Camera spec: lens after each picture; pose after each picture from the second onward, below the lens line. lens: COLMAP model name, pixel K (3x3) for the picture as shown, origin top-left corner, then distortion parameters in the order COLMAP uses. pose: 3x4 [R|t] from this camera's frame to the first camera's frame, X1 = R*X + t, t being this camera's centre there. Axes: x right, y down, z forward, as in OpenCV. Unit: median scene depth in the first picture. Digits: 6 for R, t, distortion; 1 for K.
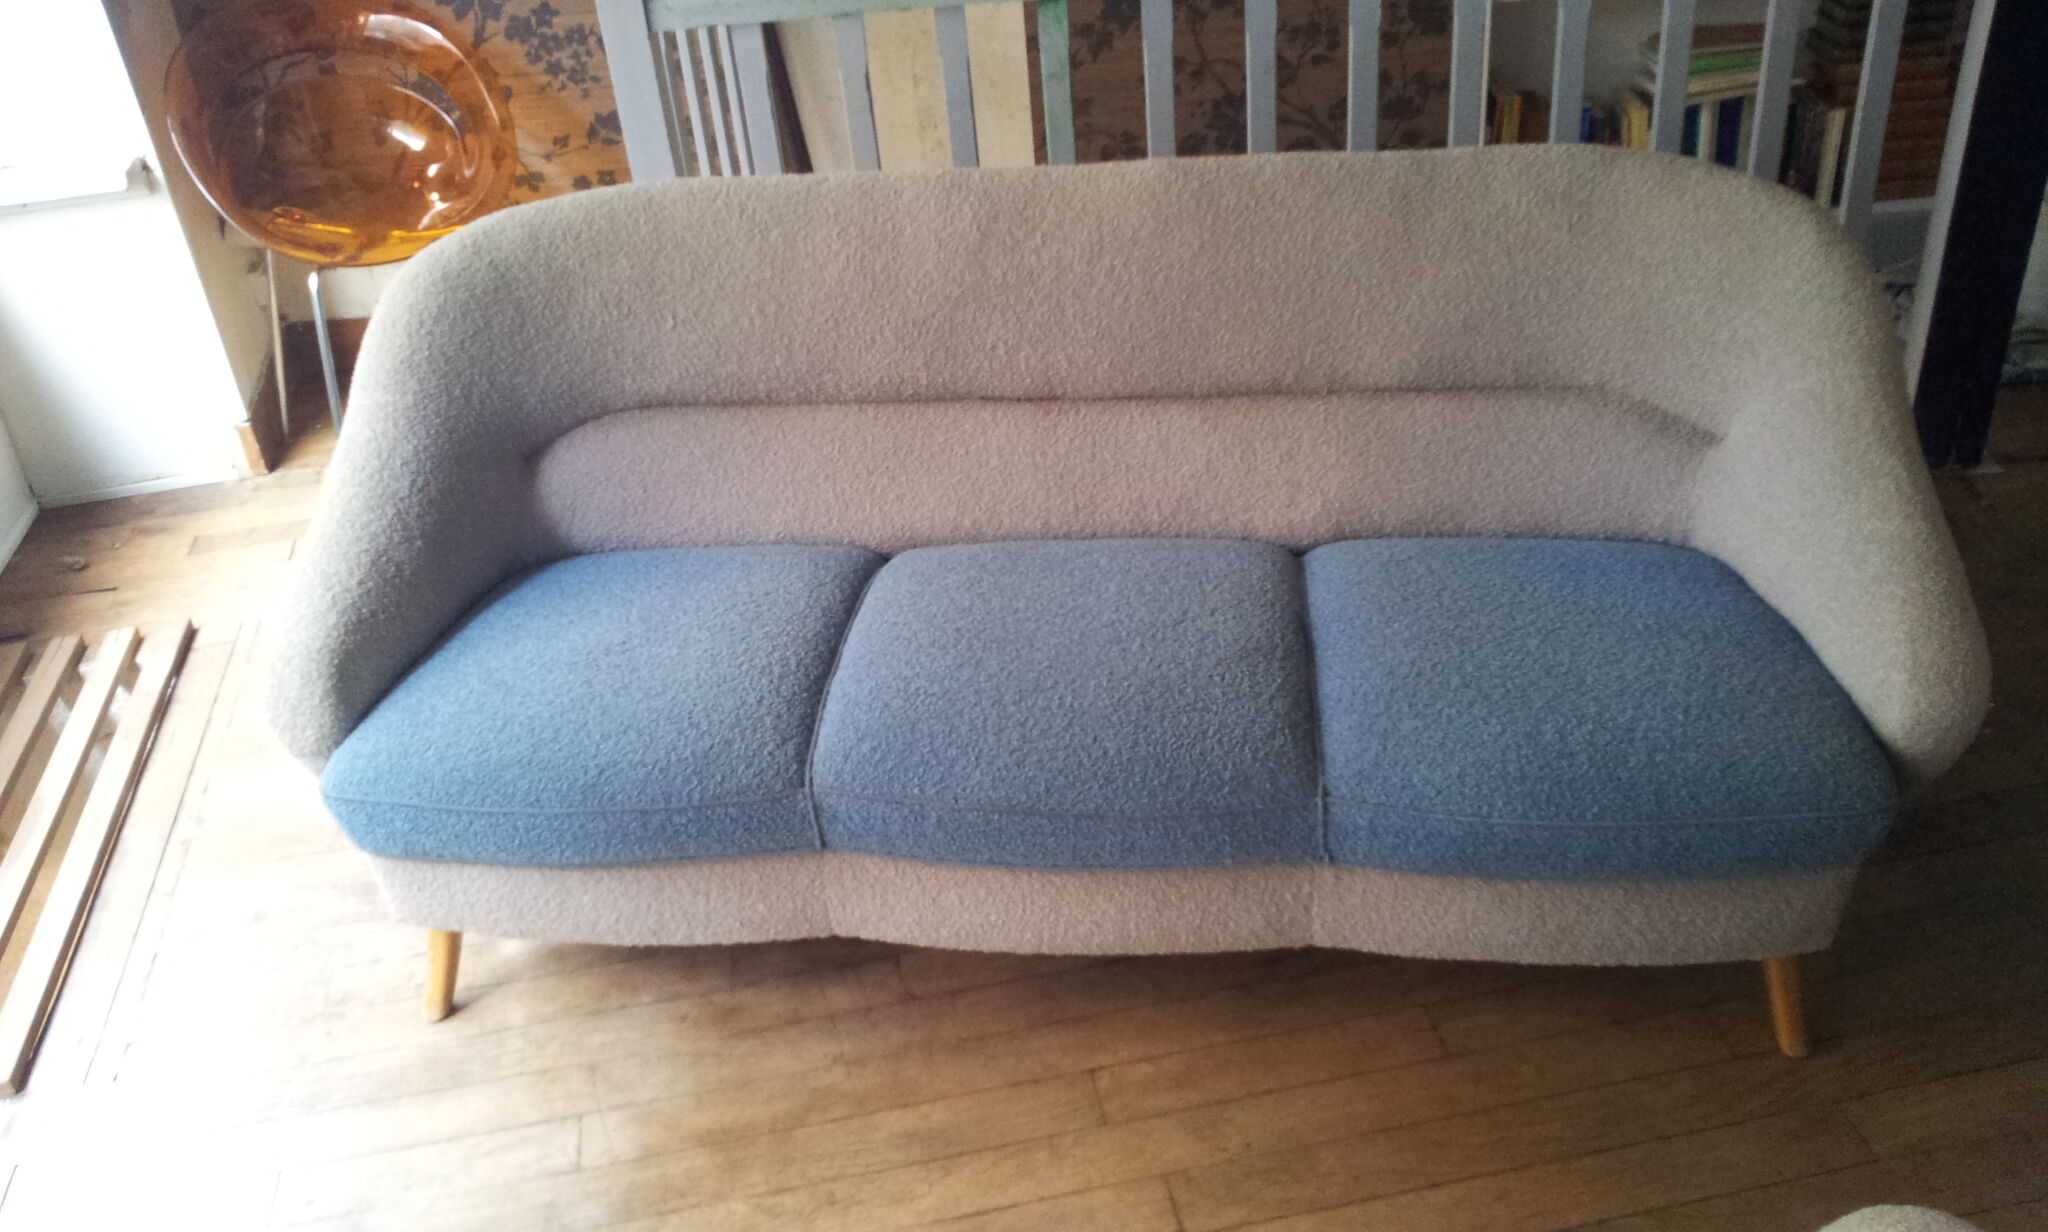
lens RADIAL K [[1790.6, 0, 1013.8], [0, 1790.6, 628.5], [0, 0, 1]] dist [0.074591, -0.261001]
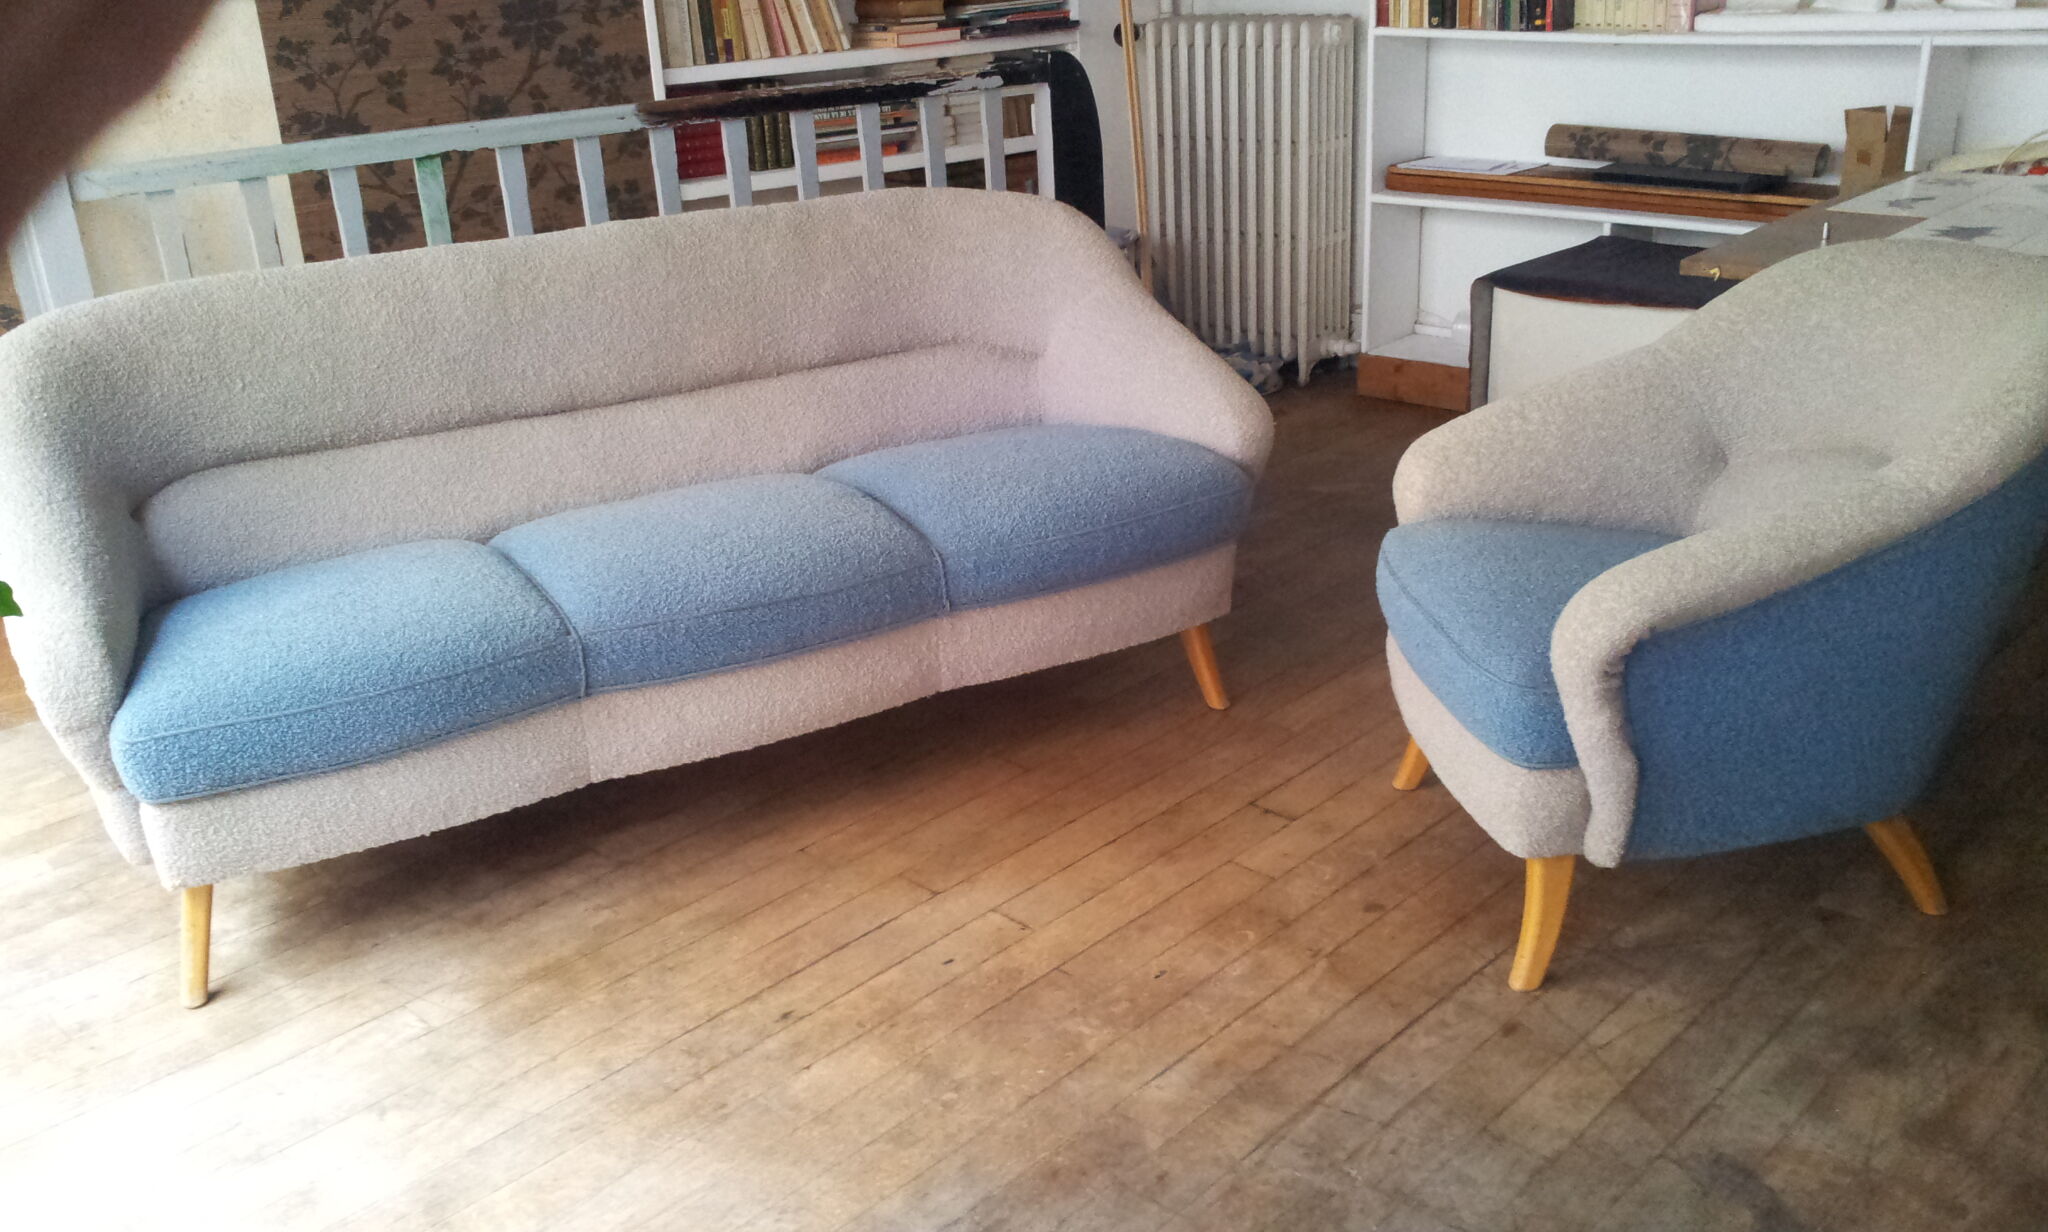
lens RADIAL K [[1790.6, 0, 1013.8], [0, 1790.6, 628.5], [0, 0, 1]] dist [0.074591, -0.261001]
pose [[0.815443, -0.178996, 0.550466, -0.520467], [0.300881, 0.943489, -0.138919, 0.330342], [-0.494493, 0.278906, 0.823219, -0.166331]]
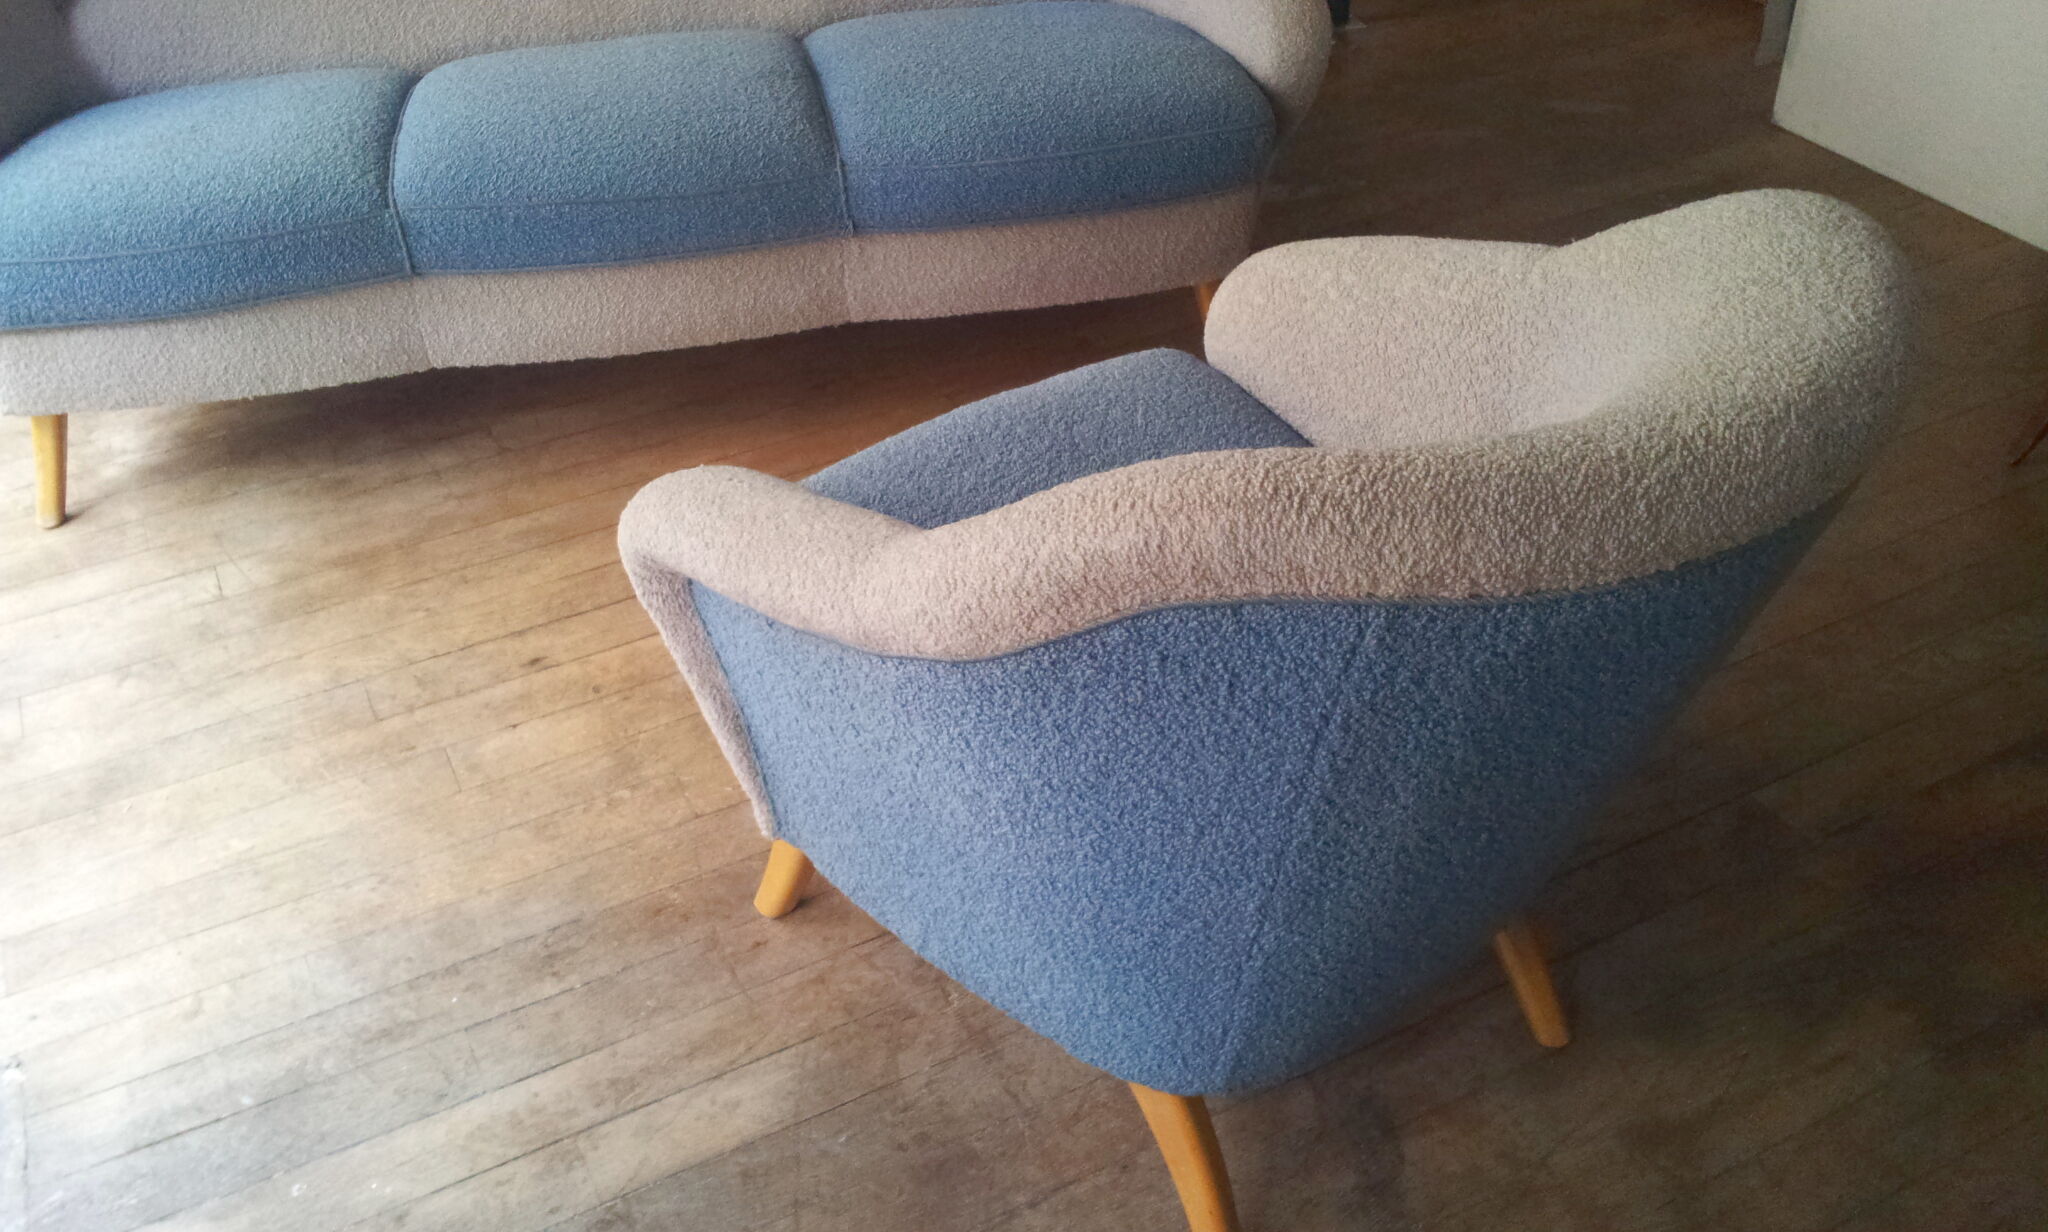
lens RADIAL K [[1818.3, 0, 1025.9], [0, 1818.3, 627.1], [0, 0, 1]] dist [0.001498, -0.079693]
pose [[0.955921, -0.134960, 0.260771, -0.063547], [0.120405, 0.990177, 0.071084, 0.299117], [-0.267803, -0.036552, 0.962780, -0.203271]]
